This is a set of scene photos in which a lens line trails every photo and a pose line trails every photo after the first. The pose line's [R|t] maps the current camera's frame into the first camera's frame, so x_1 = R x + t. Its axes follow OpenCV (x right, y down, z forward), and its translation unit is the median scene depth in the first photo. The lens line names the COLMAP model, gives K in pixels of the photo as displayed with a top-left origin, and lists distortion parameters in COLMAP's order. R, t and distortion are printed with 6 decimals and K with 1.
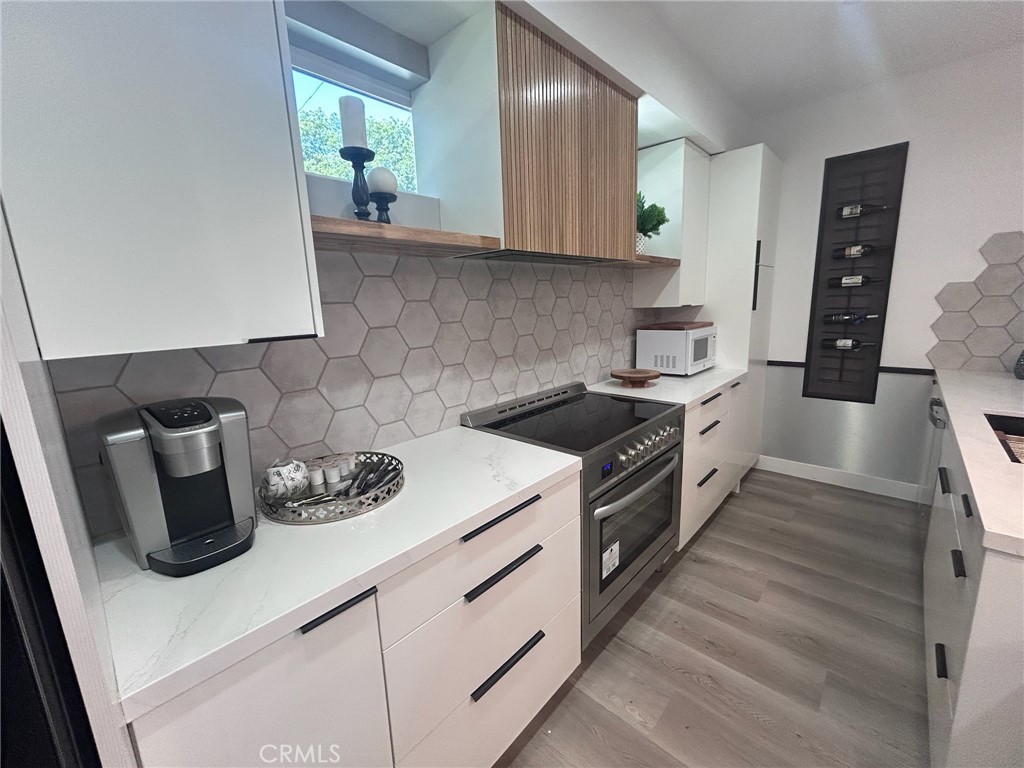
lens RADIAL K [[418.0, 0, 512.0], [0, 418.0, 384.3], [0, 0, 1]] dist [-0.001758, -0.000209]
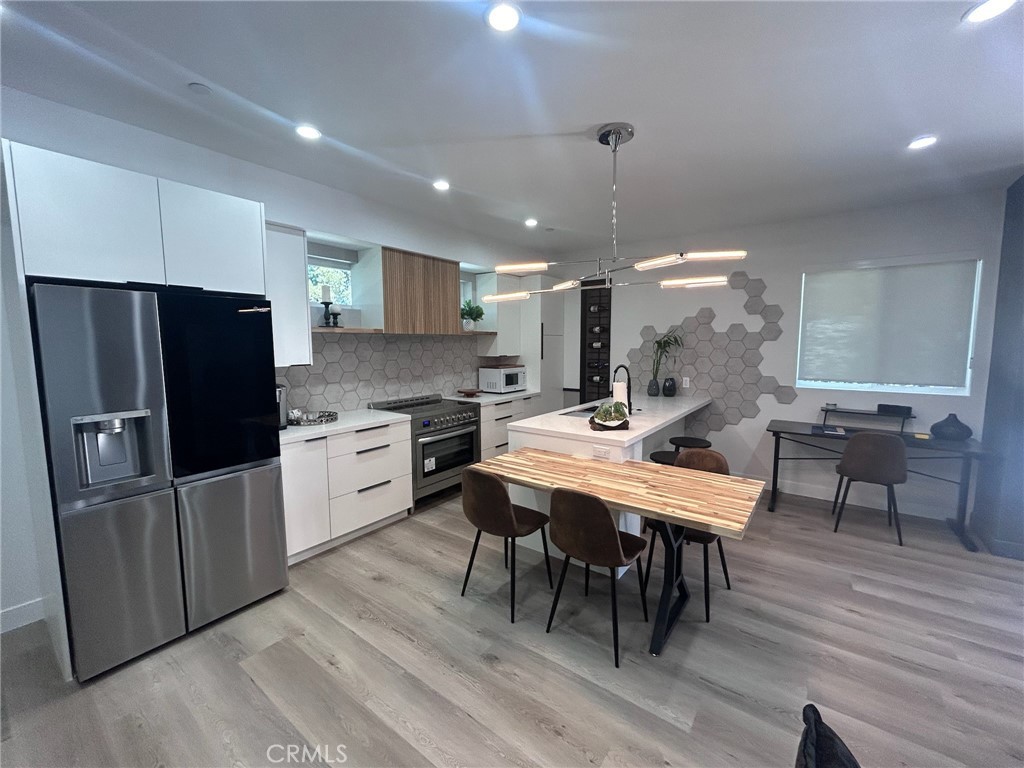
lens RADIAL K [[418.0, 0, 513.3], [0, 418.0, 383.7], [0, 0, 1]] dist [-0.001758, -0.000209]
pose [[0.993305, 0.022220, 0.113361, 0.363422], [-0.011231, 0.995253, -0.096669, 0.164084], [-0.114970, 0.094749, 0.988840, -1.191077]]
